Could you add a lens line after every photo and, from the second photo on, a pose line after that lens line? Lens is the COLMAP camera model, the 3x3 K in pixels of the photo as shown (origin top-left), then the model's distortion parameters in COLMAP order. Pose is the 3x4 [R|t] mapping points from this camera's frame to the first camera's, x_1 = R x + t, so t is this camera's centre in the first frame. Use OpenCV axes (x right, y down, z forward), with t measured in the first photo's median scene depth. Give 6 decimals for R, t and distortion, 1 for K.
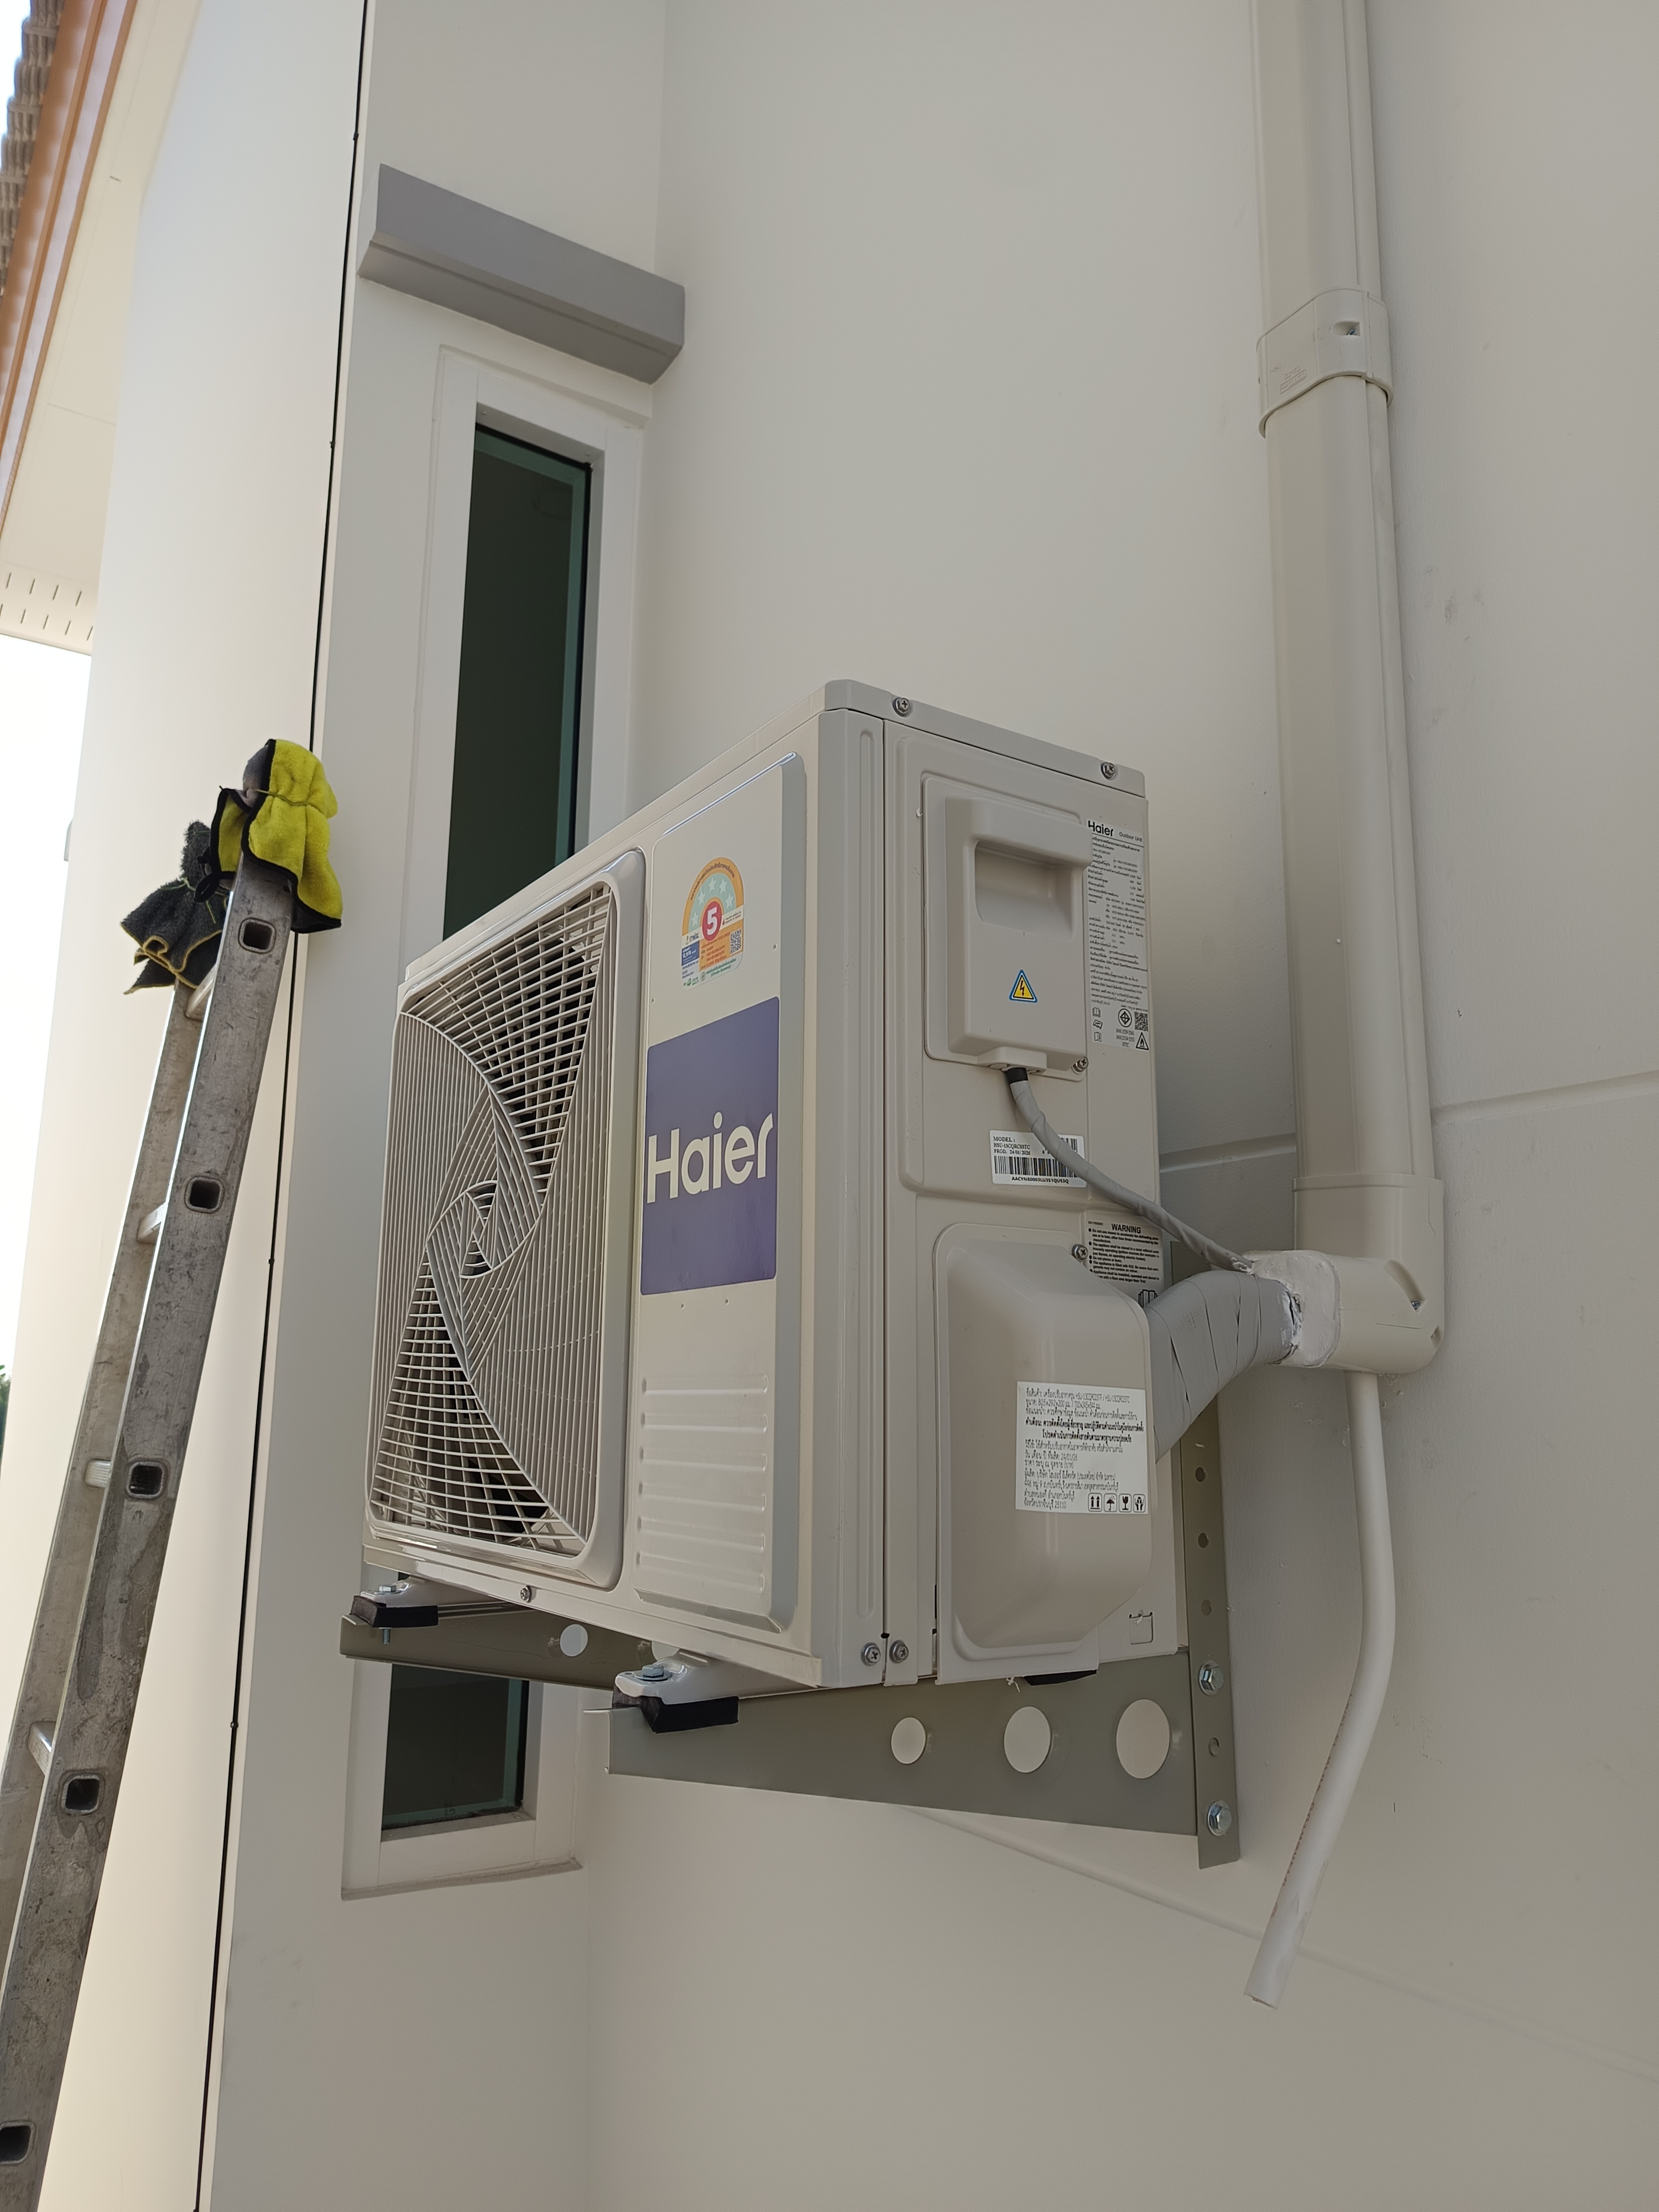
lens RADIAL K [[1572.0, 0, 832.1], [0, 1572.0, 1096.8], [0, 0, 1]] dist [0.038538, -0.045721]
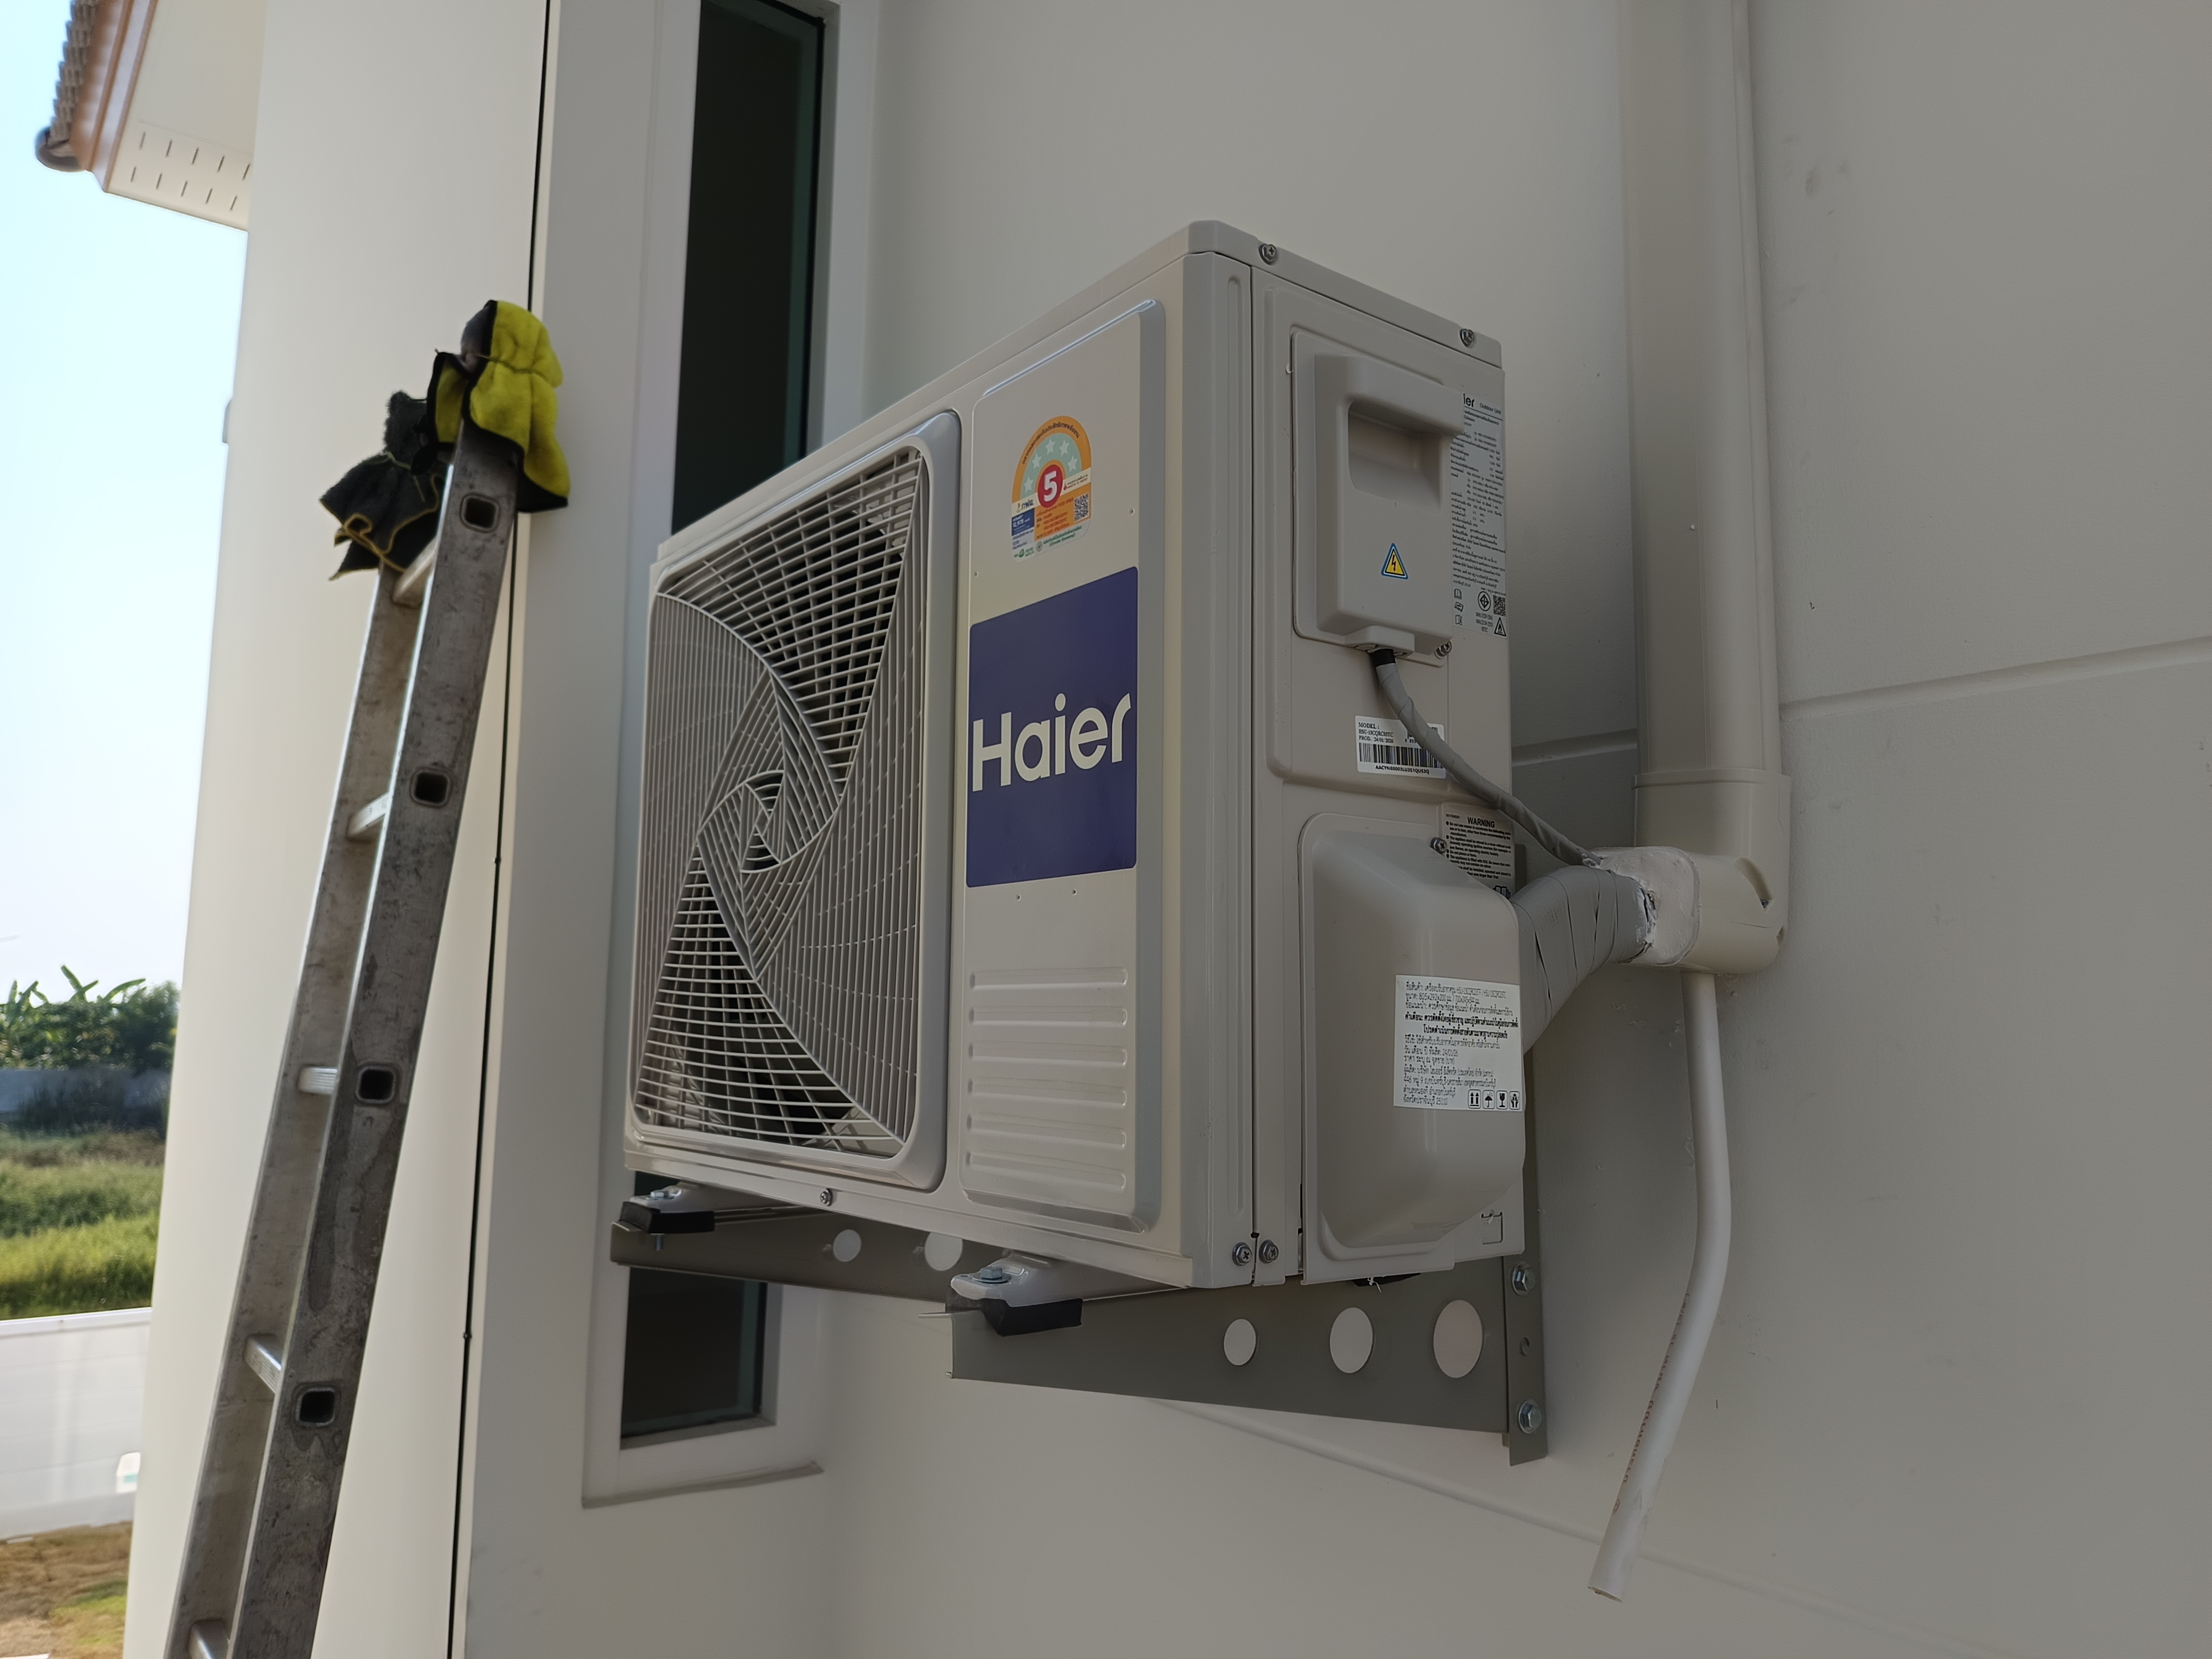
lens RADIAL K [[1572.0, 0, 1104.6], [0, 1572.0, 829.5], [0, 0, 1]] dist [0.038538, -0.045721]
pose [[0.997712, 0.012712, 0.066408, -0.094709], [-0.017329, 0.997437, 0.069426, 0.023070], [-0.065355, -0.070417, 0.995374, 0.052464]]
